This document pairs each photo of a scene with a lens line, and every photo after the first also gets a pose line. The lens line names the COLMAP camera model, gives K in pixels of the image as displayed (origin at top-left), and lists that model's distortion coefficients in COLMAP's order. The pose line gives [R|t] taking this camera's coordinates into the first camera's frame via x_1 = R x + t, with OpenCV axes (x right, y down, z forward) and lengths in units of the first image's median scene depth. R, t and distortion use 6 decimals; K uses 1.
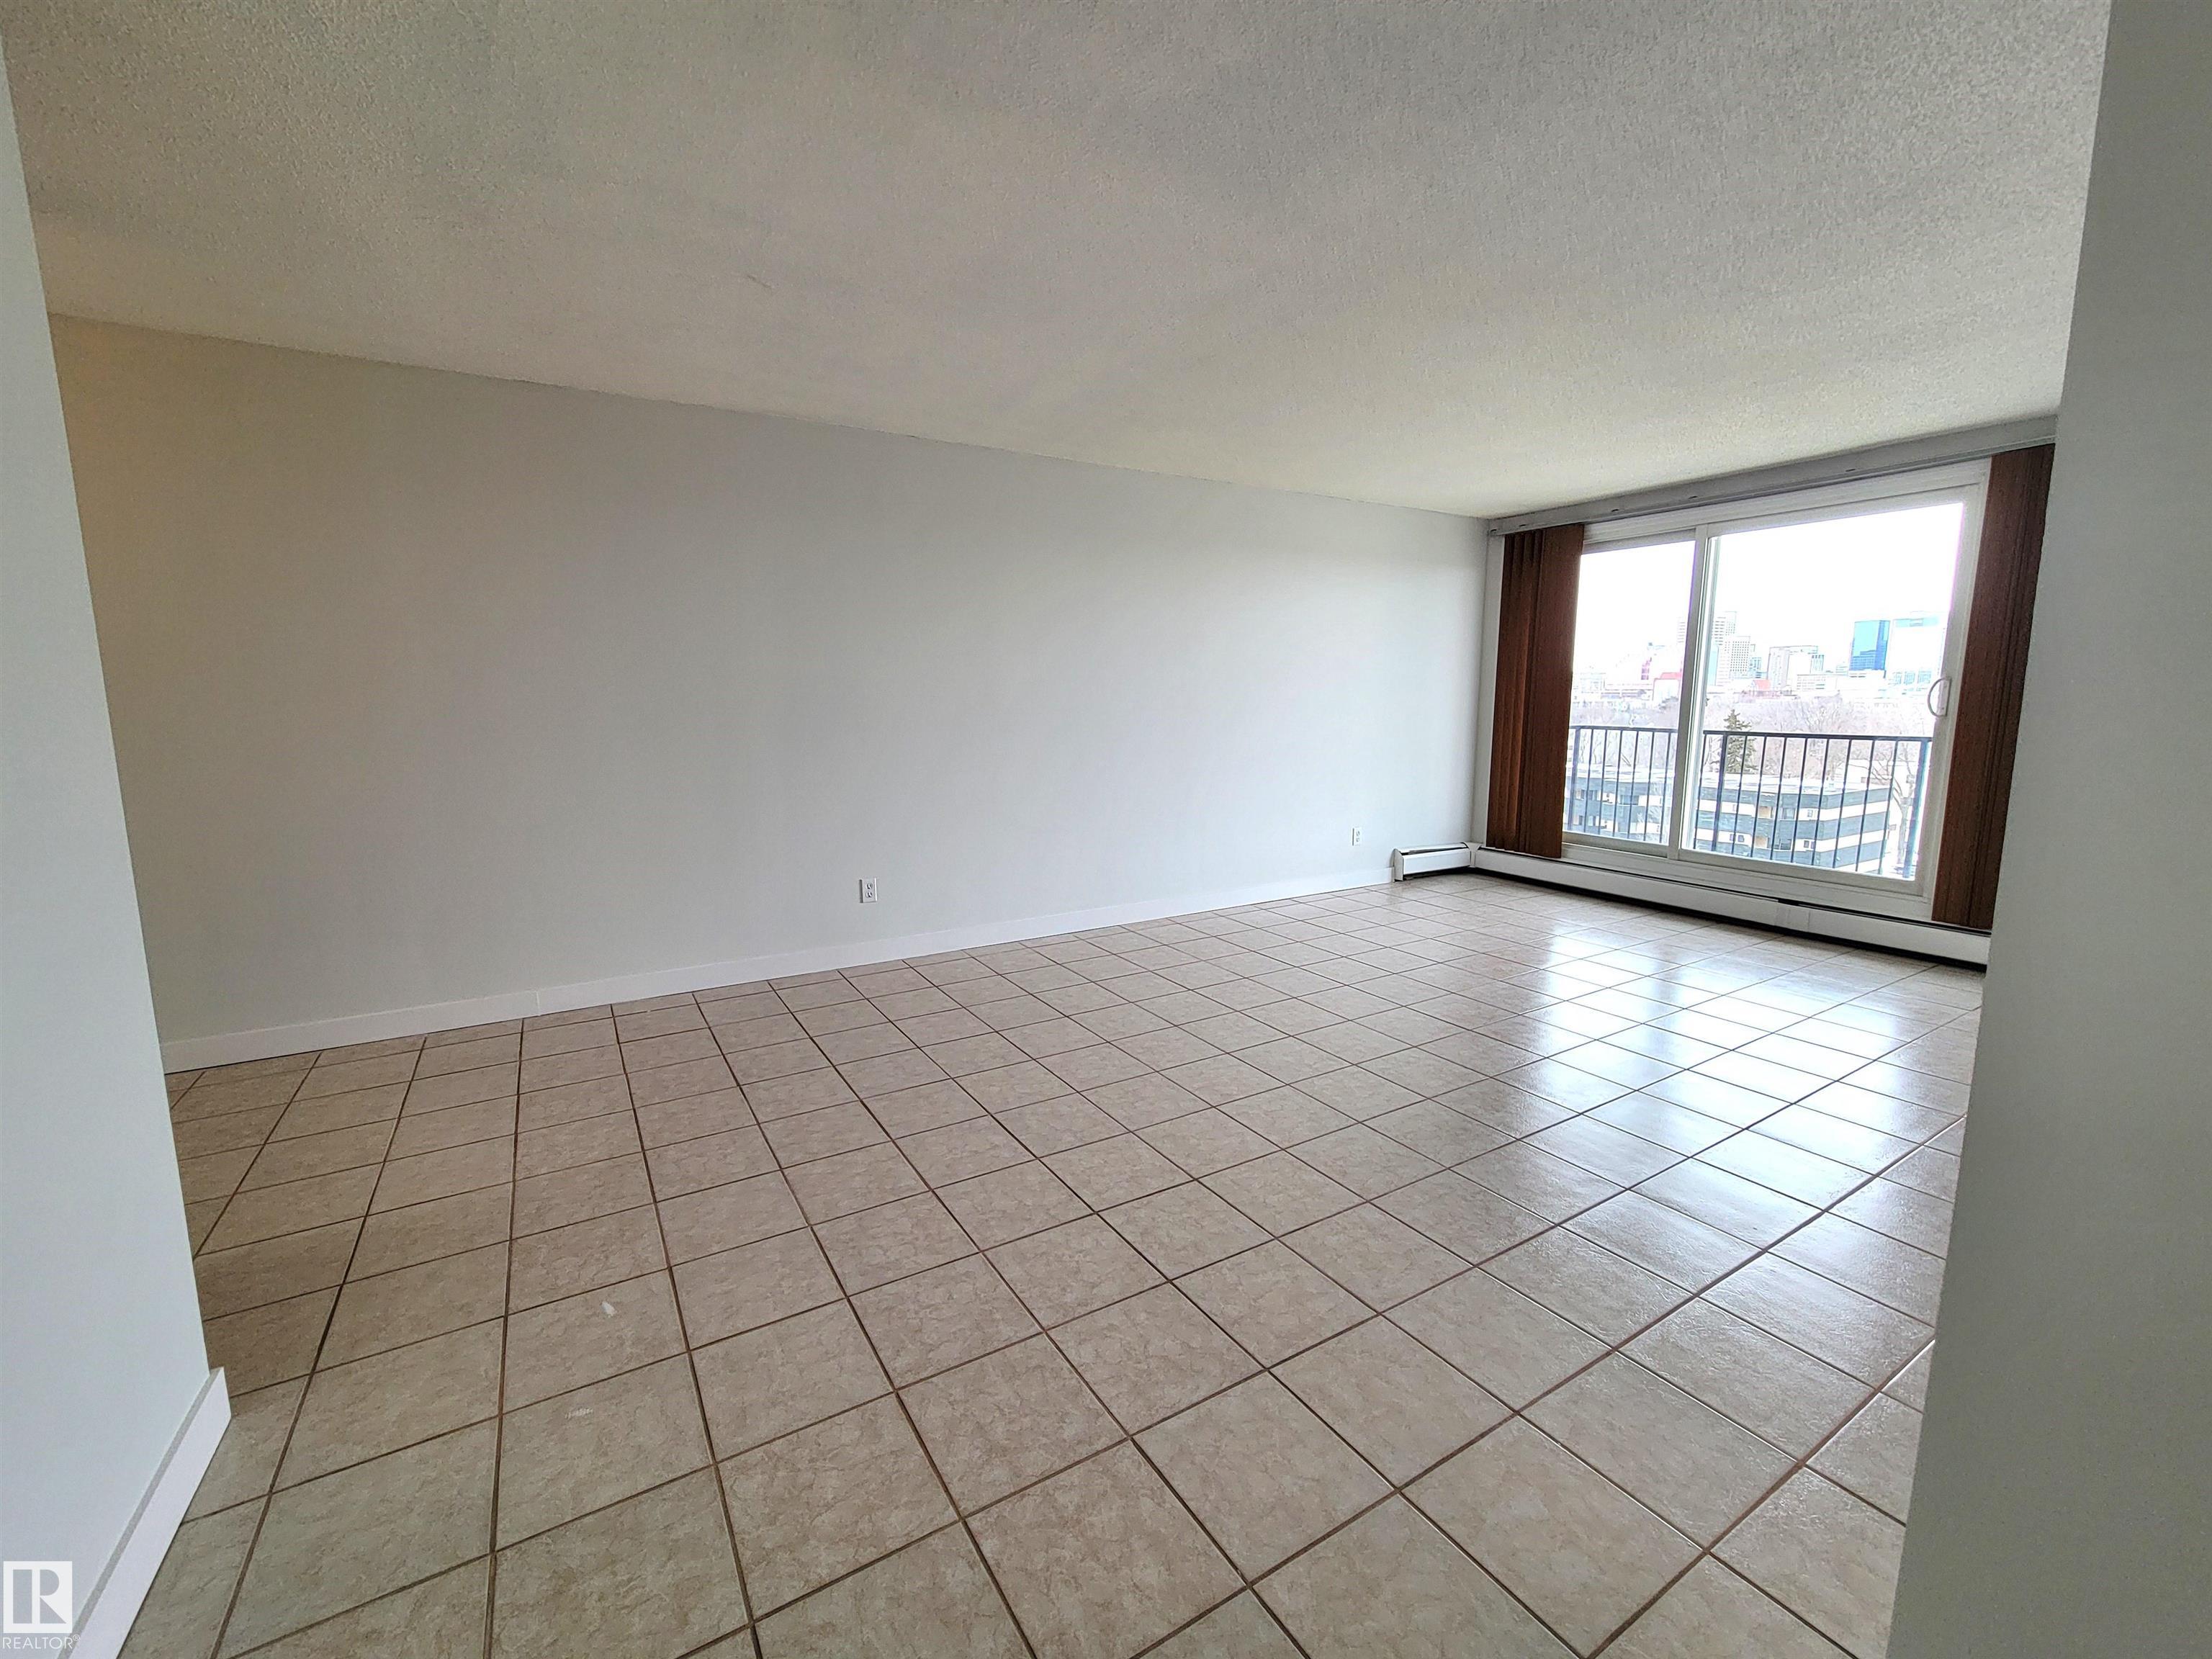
lens RADIAL K [[908.6, 0, 1115.8], [0, 908.6, 821.1], [0, 0, 1]] dist [0.001681, -0.001466]
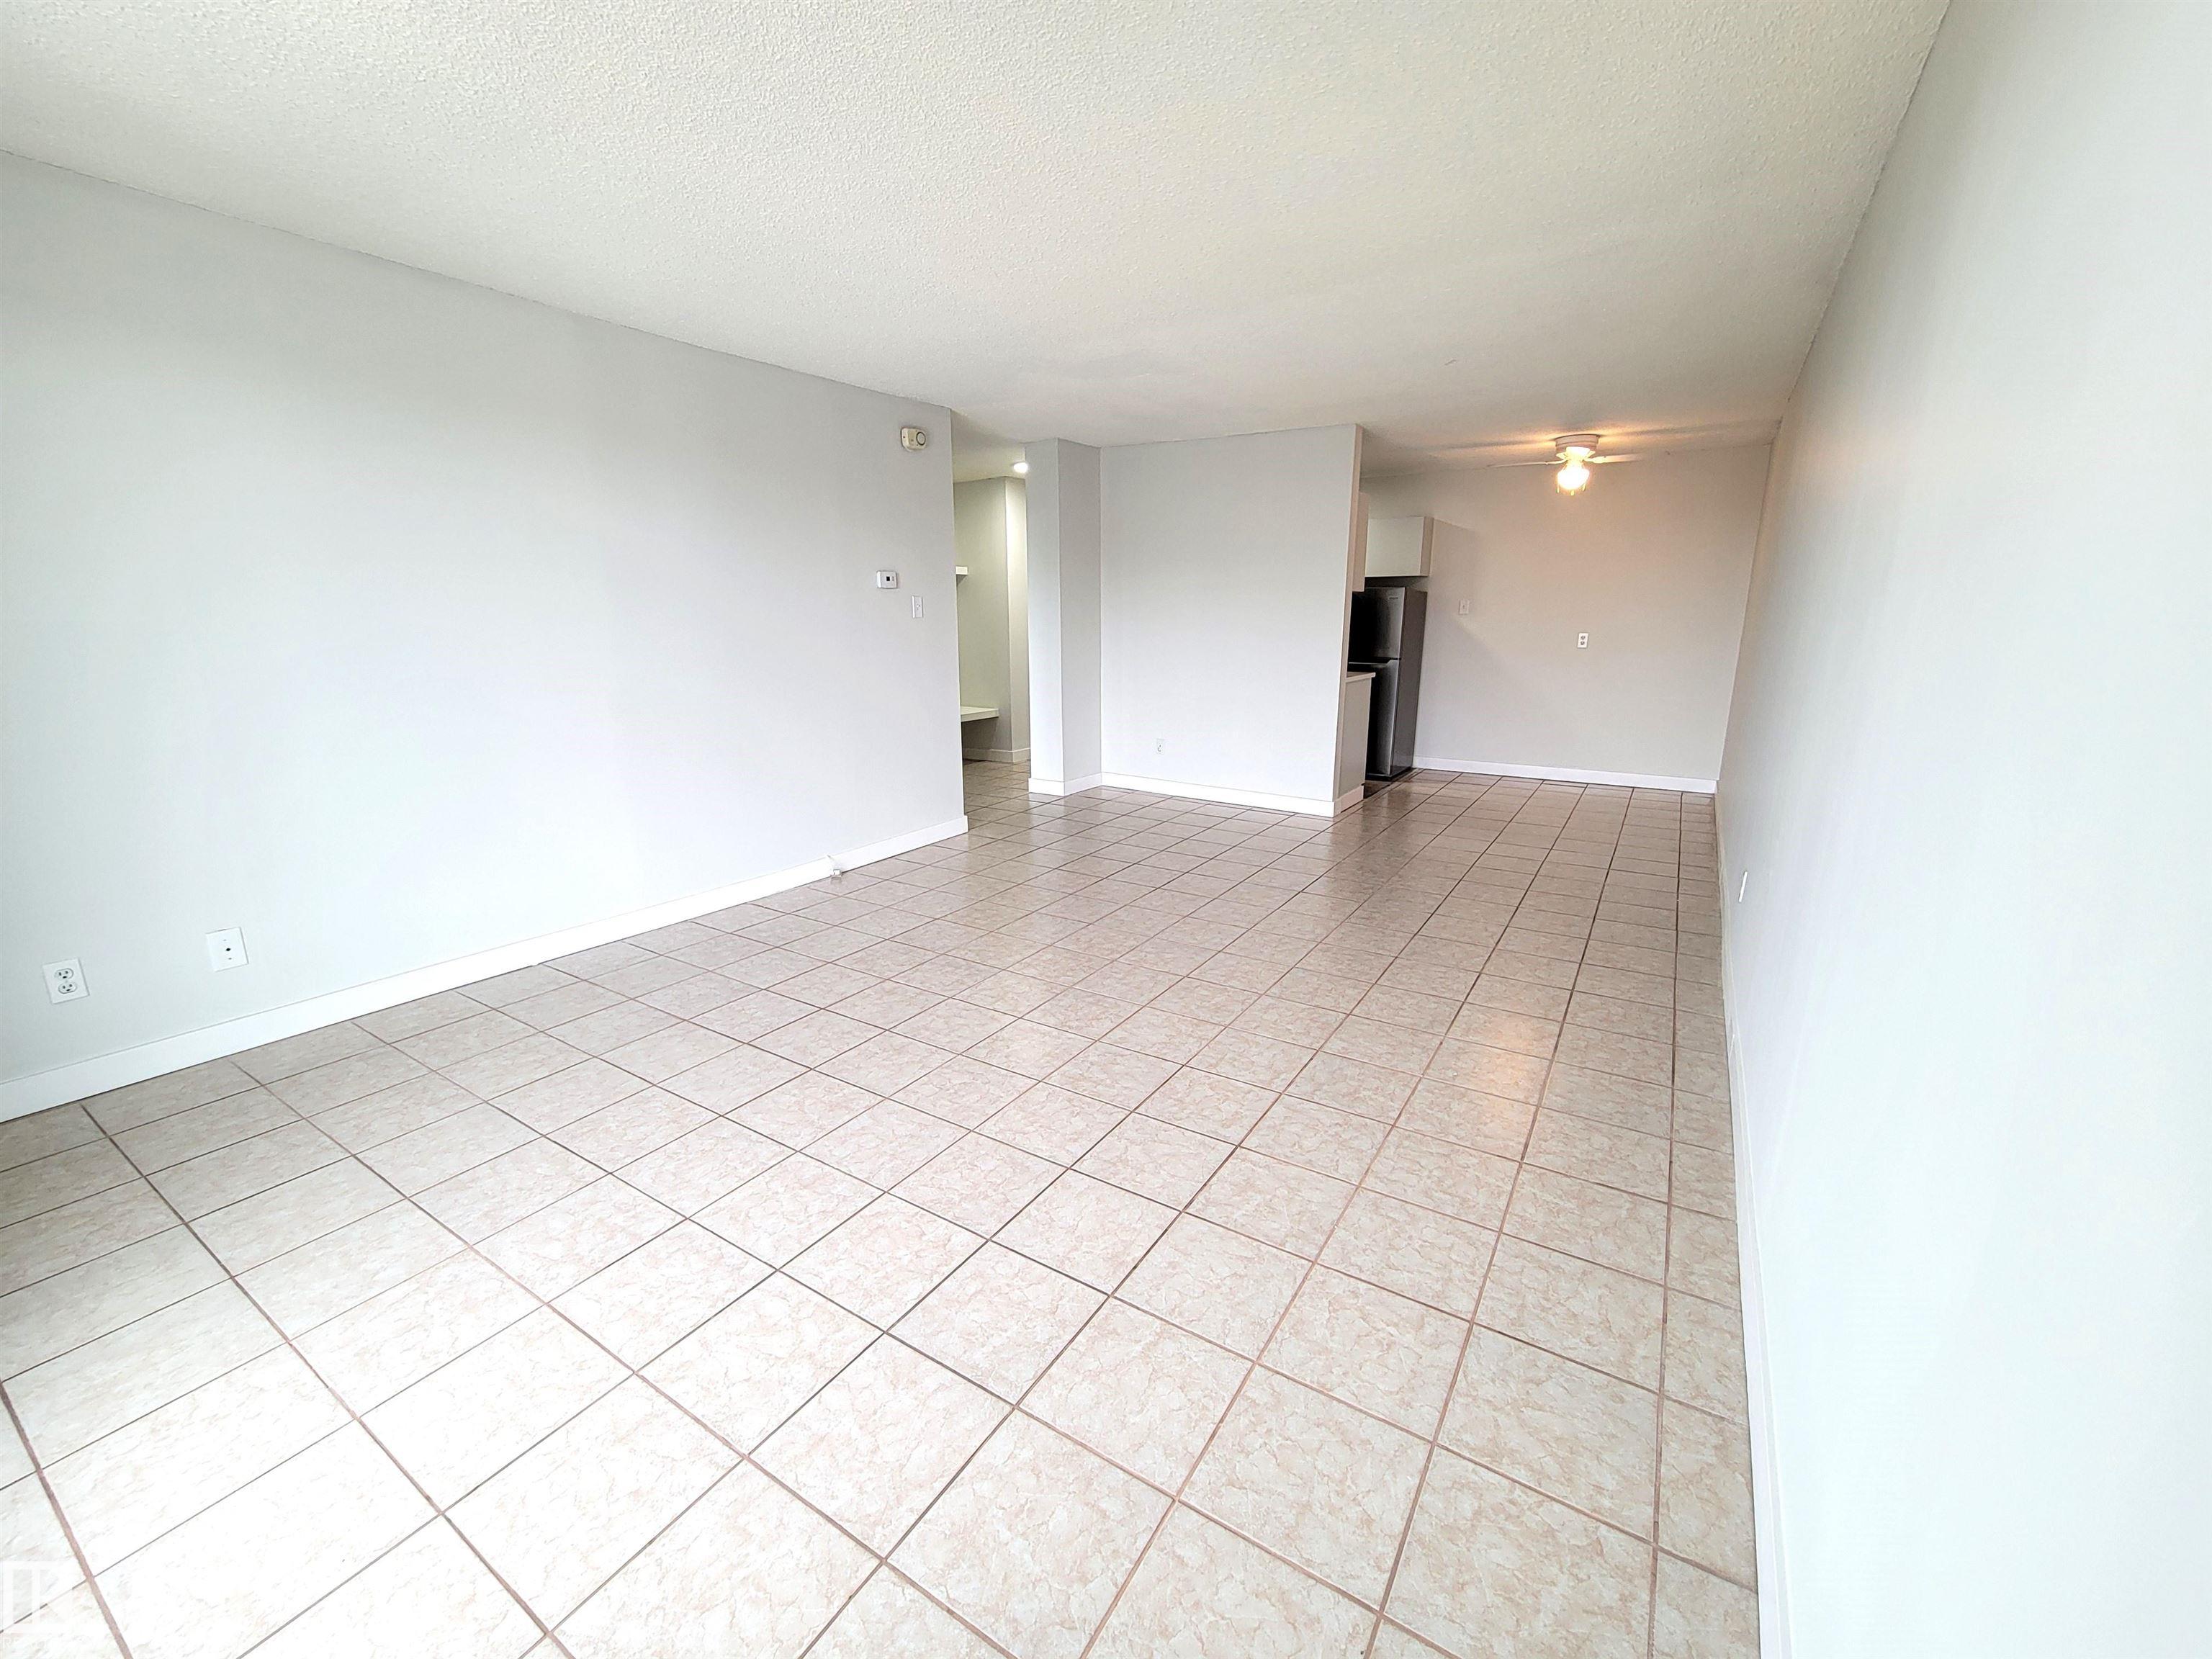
lens RADIAL K [[908.6, 0, 1091.7], [0, 908.6, 825.8], [0, 0, 1]] dist [0.001681, -0.001466]
pose [[-0.904750, 0.104414, -0.412948, 0.666788], [-0.054263, 0.933336, 0.354880, -0.264659], [0.422473, 0.343485, -0.838770, 1.690716]]
